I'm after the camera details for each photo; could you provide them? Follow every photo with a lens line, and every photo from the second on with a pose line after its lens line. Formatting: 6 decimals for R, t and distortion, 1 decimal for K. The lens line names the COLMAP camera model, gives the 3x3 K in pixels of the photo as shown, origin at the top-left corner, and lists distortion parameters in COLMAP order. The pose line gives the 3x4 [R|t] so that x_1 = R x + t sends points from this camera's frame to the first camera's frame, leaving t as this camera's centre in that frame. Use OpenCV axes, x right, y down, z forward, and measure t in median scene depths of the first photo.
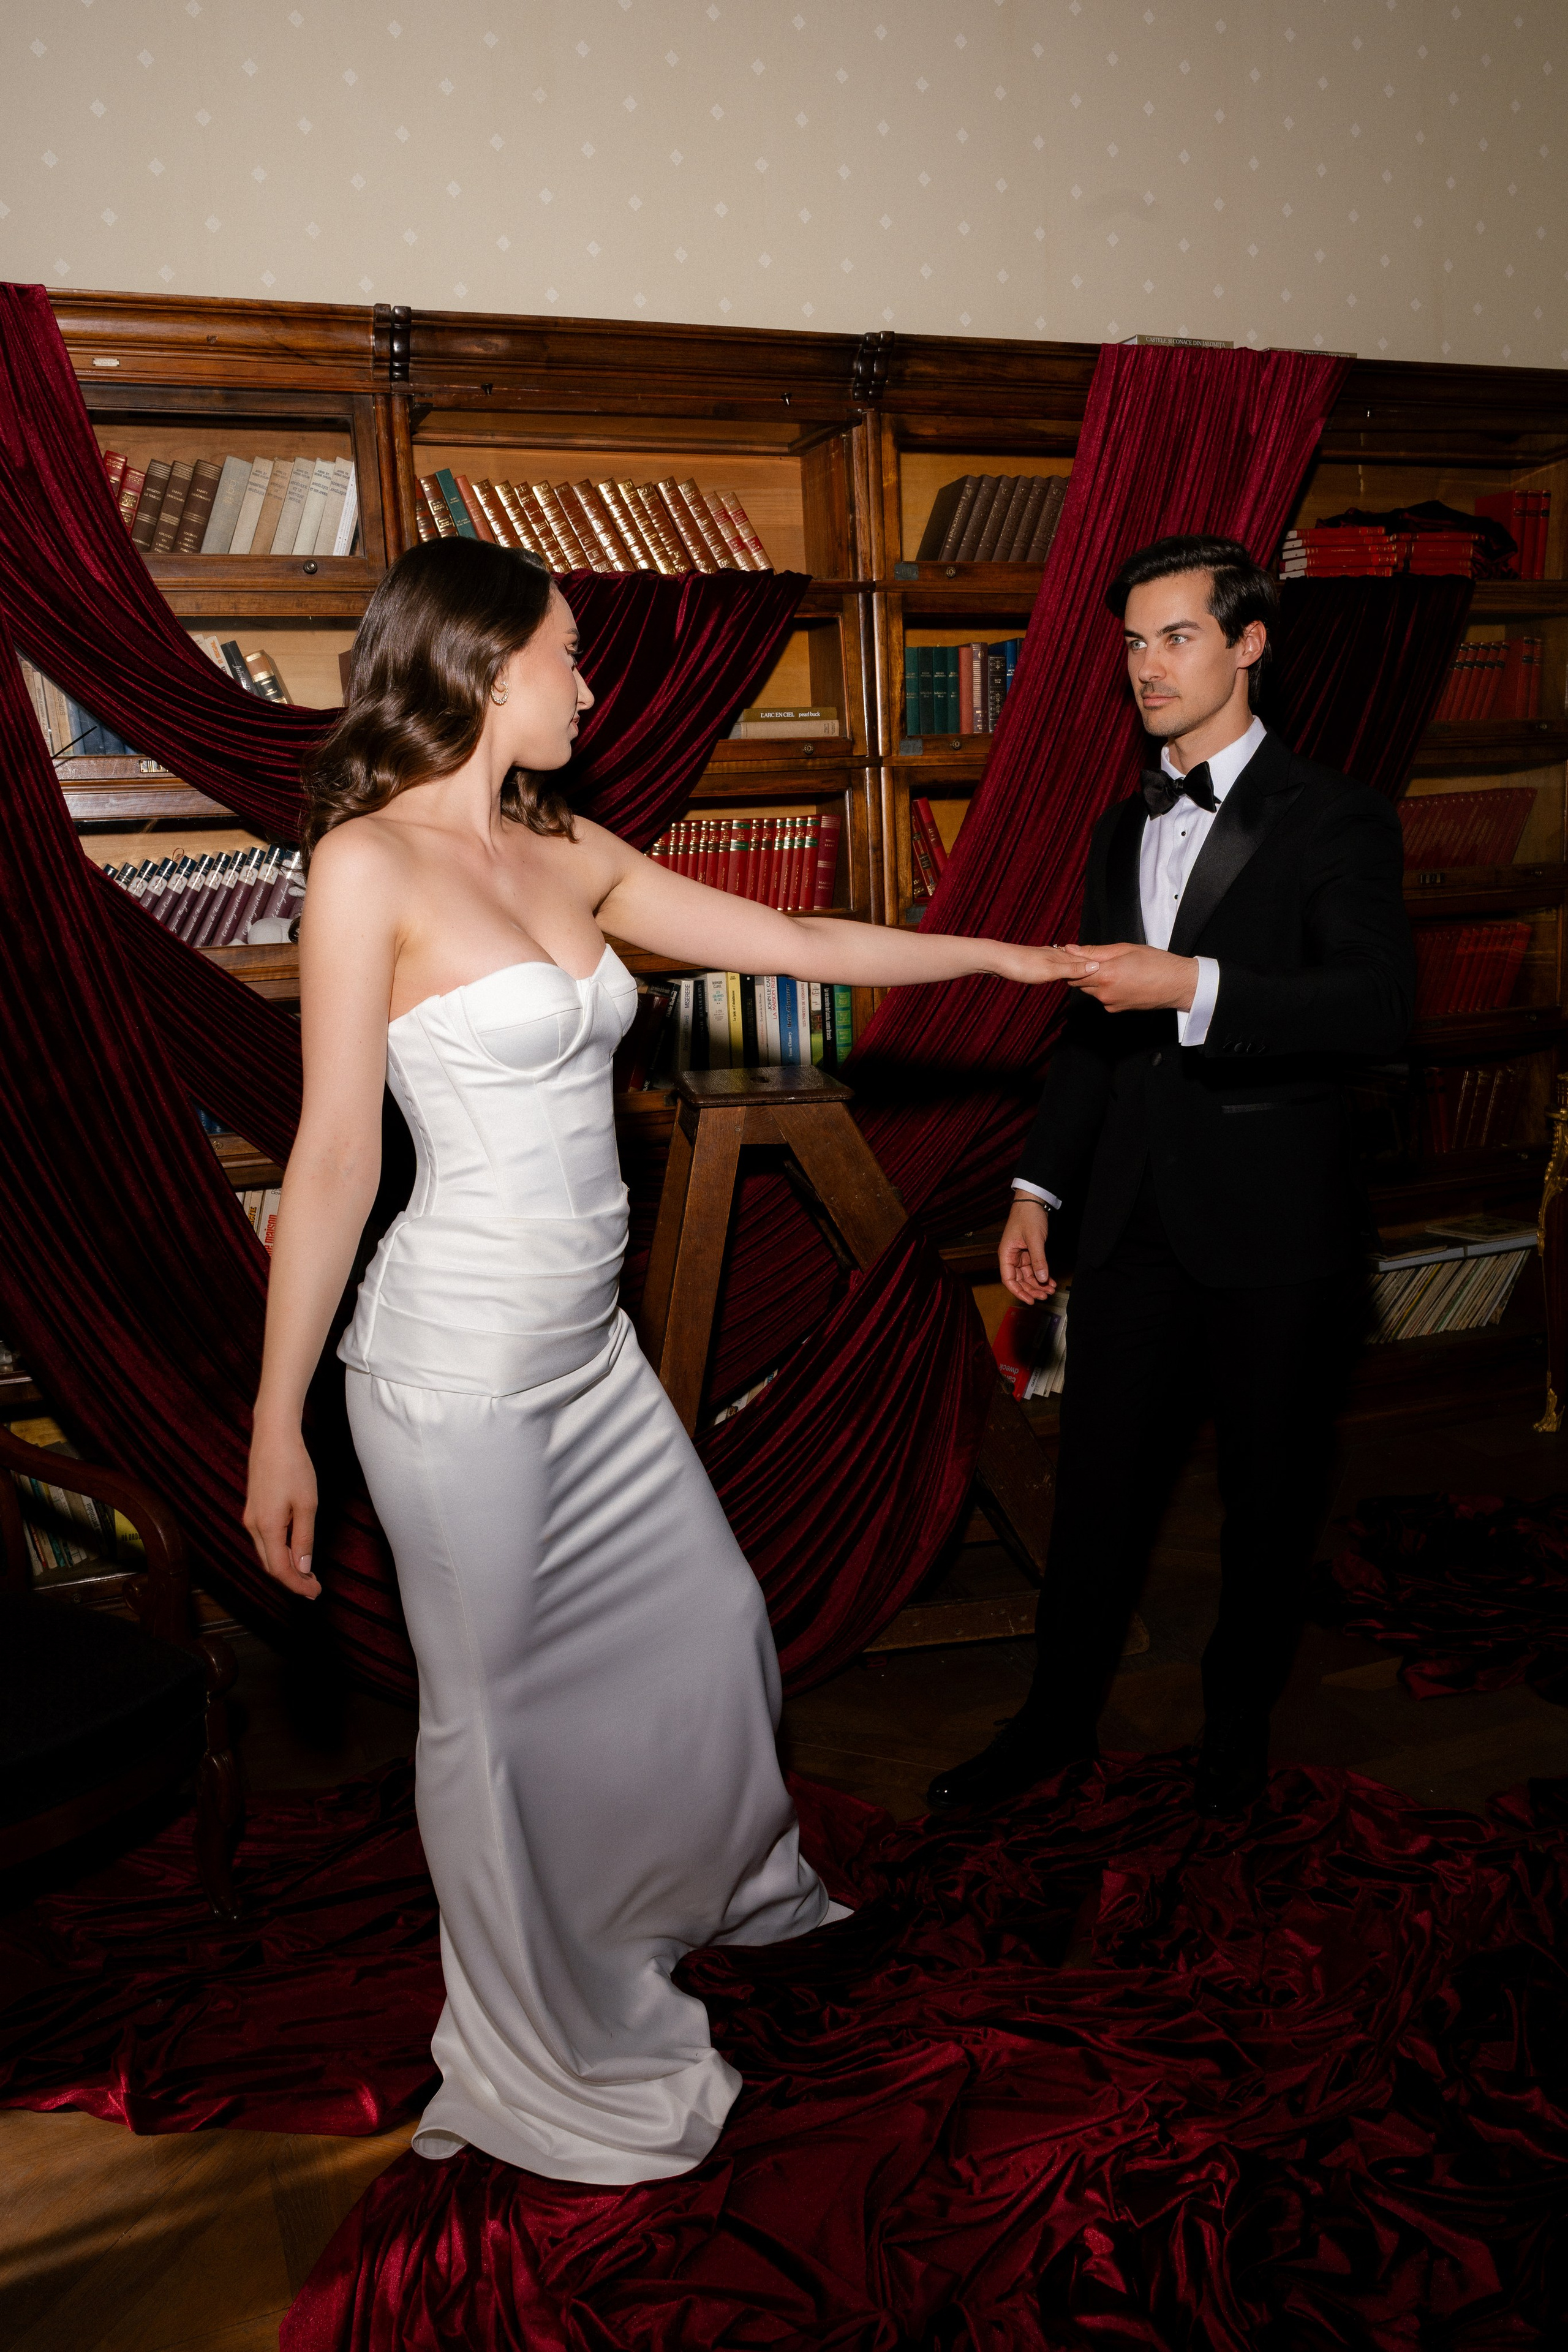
lens RADIAL K [[1901.0, 0, 769.7], [0, 1901.0, 1190.1], [0, 0, 1]] dist [0.004081, -0.008579]
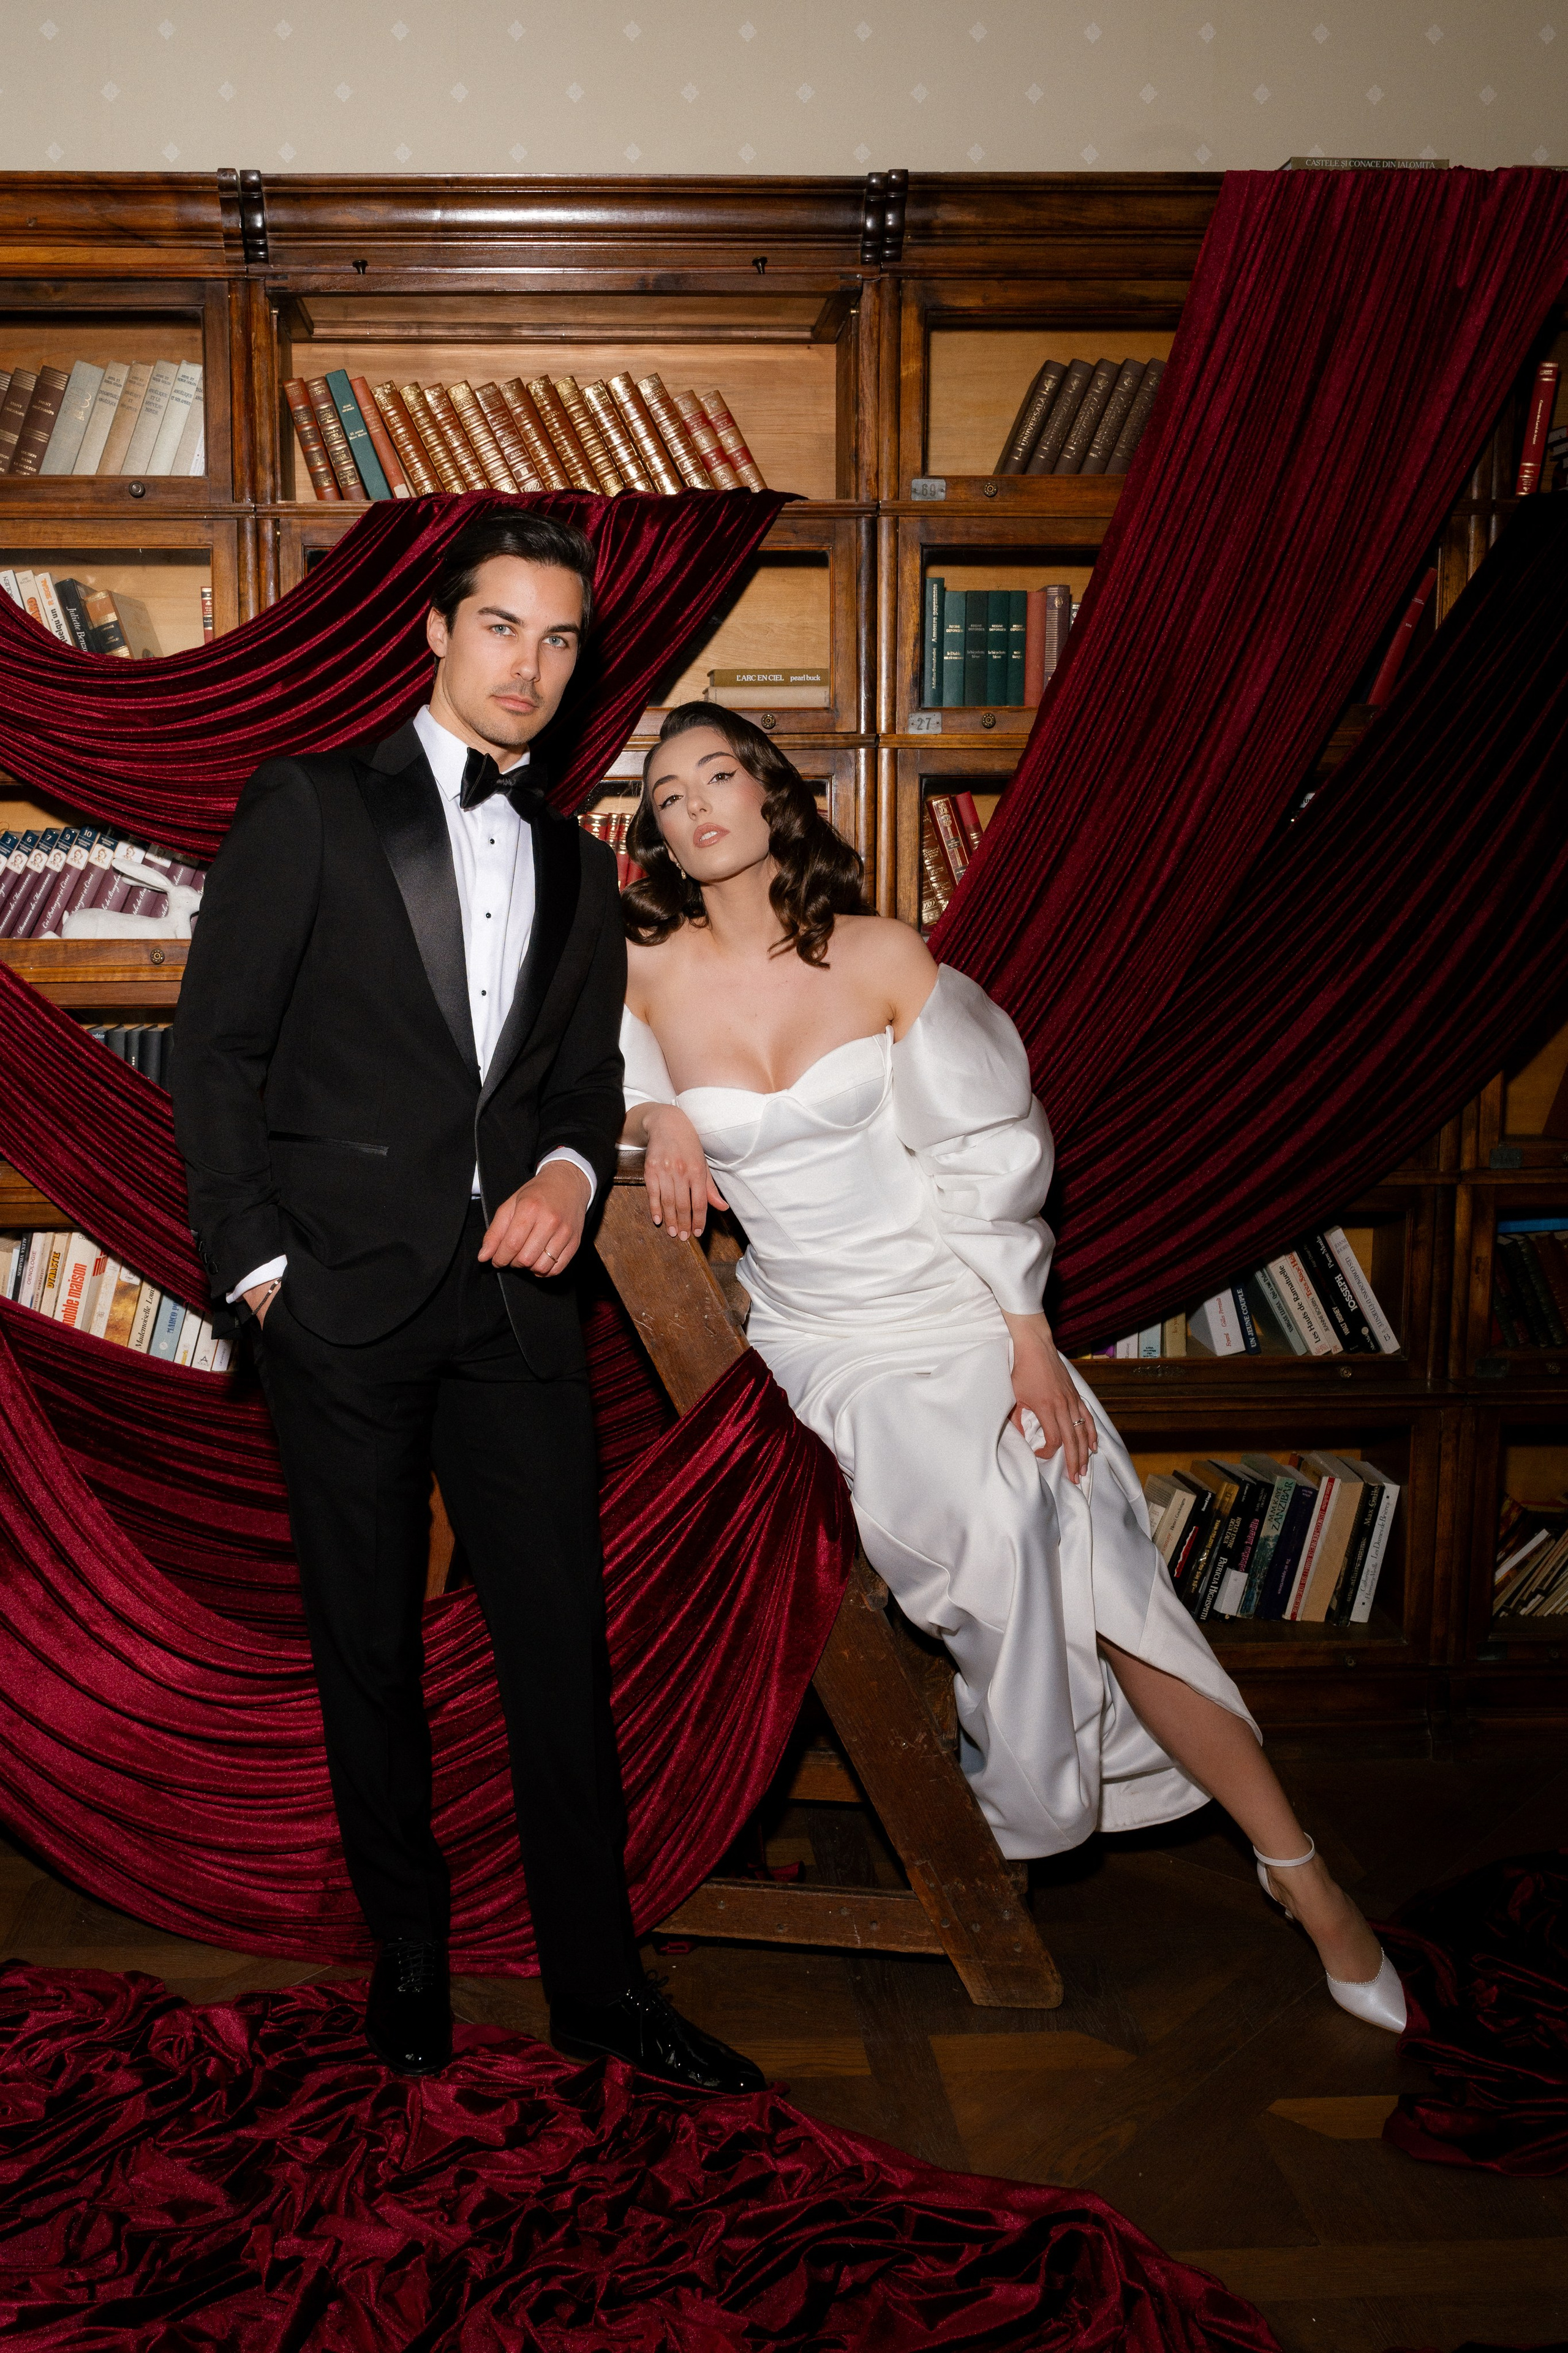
lens RADIAL K [[2254.0, 0, 574.0], [0, 2254.0, 1185.9], [0, 0, 1]] dist [-0.001677, 0.000000]
pose [[0.942149, 0.085293, -0.324162, 0.254321], [-0.096164, 0.995209, -0.017635, -0.024552], [0.321105, 0.047788, 0.945837, 0.134204]]
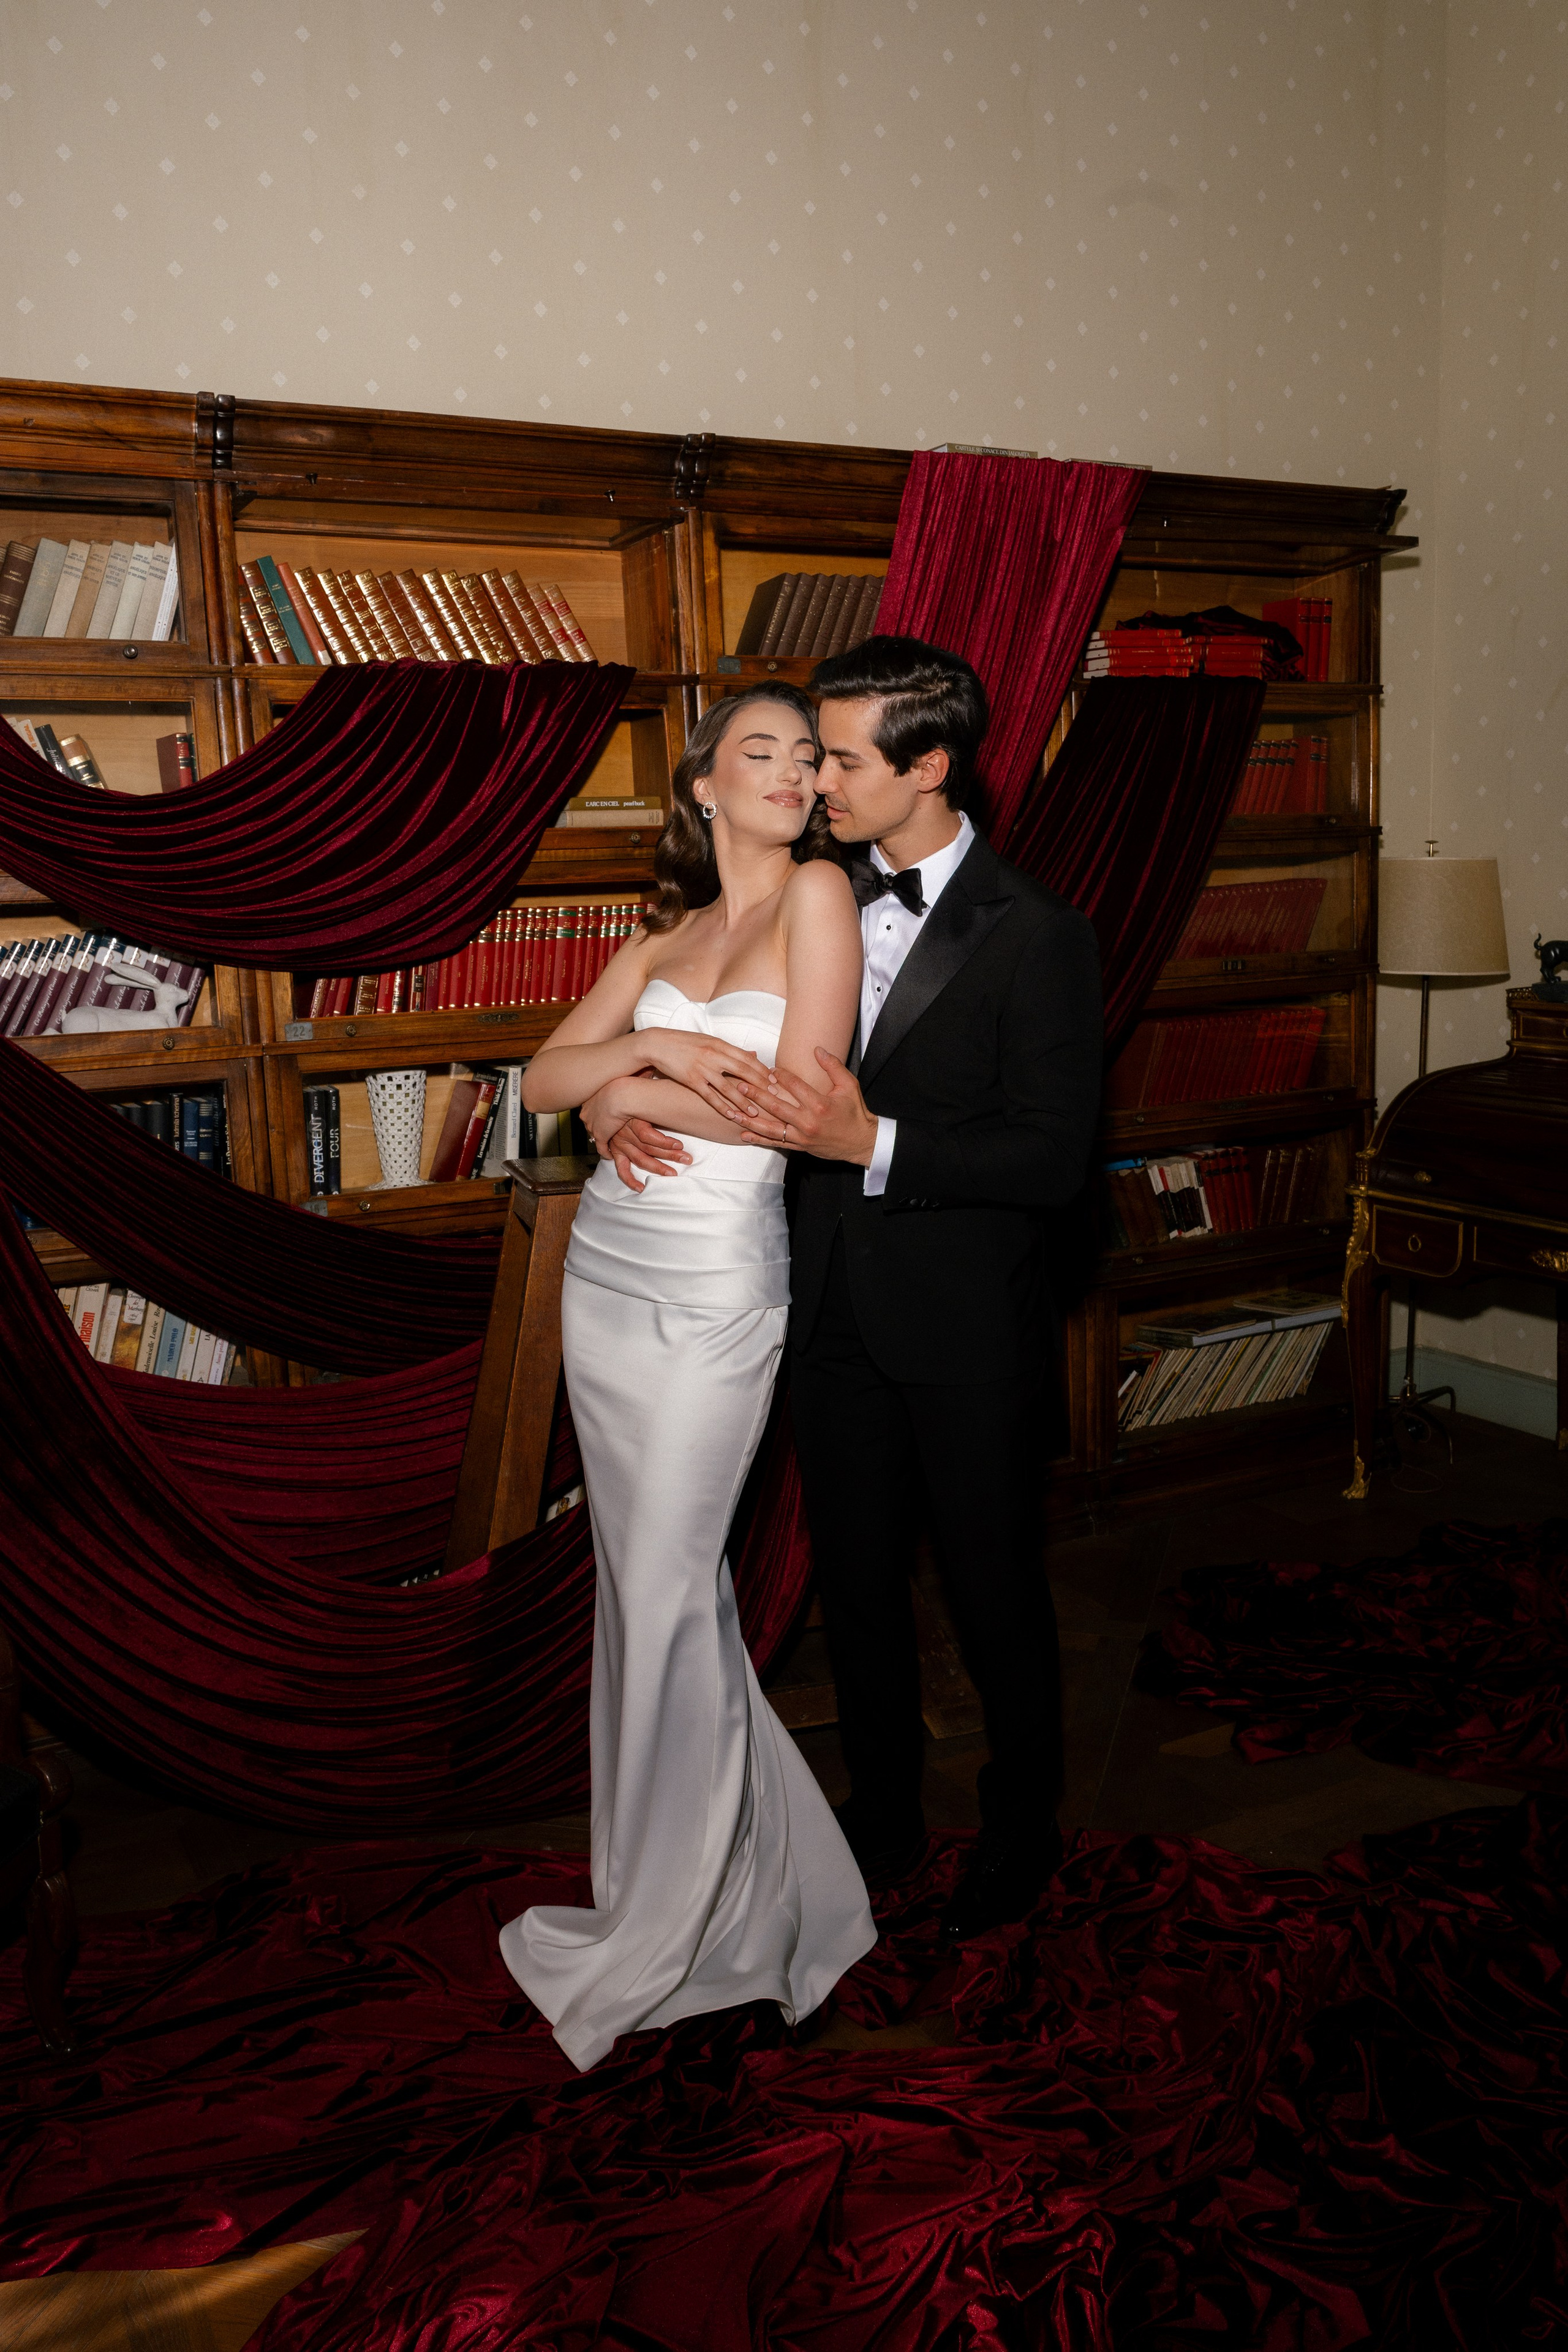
lens RADIAL K [[1933.8, 0, 773.1], [0, 1933.8, 1192.4], [0, 0, 1]] dist [0.003533, -0.007256]
pose [[0.993662, -0.013165, 0.111639, -0.024189], [0.017973, 0.998949, -0.042167, -0.000105], [-0.110967, 0.043906, 0.992854, -0.016250]]
